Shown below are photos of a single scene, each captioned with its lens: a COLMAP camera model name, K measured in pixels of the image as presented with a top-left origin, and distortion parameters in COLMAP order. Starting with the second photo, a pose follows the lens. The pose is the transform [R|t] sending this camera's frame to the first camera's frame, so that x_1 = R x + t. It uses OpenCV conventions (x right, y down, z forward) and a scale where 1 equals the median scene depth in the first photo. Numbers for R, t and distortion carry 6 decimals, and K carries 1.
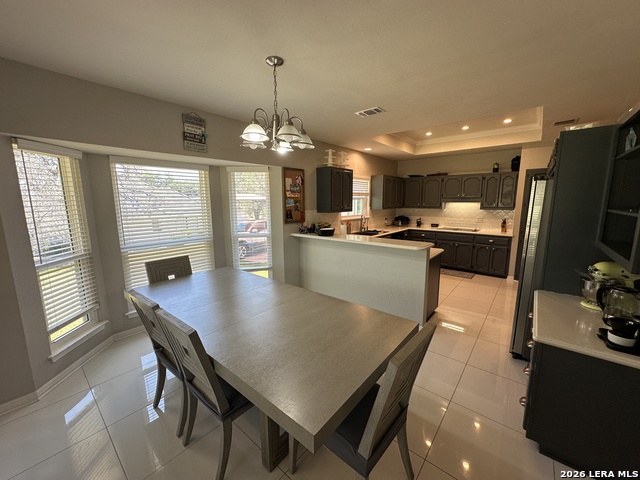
lens RADIAL K [[255.8, 0, 320.8], [0, 255.8, 239.5], [0, 0, 1]] dist [0.002920, 0.000219]
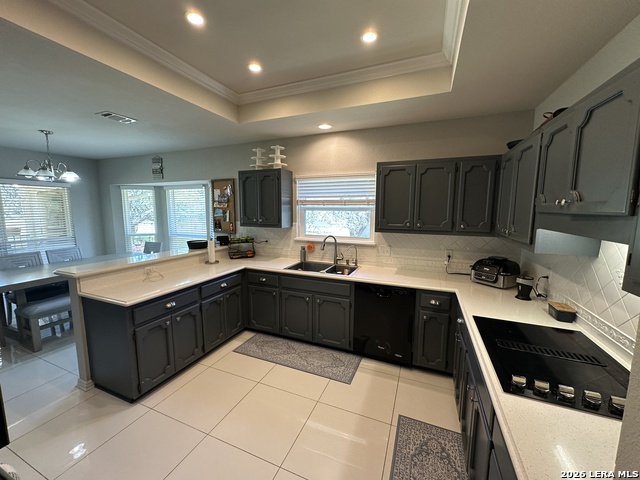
lens RADIAL K [[255.8, 0, 320.3], [0, 255.8, 240.0], [0, 0, 1]] dist [0.002920, 0.000219]
pose [[0.297563, 0.121979, -0.946878, 0.996671], [-0.156448, 0.984627, 0.077677, -0.180892], [0.941796, 0.125023, 0.312072, 1.079938]]
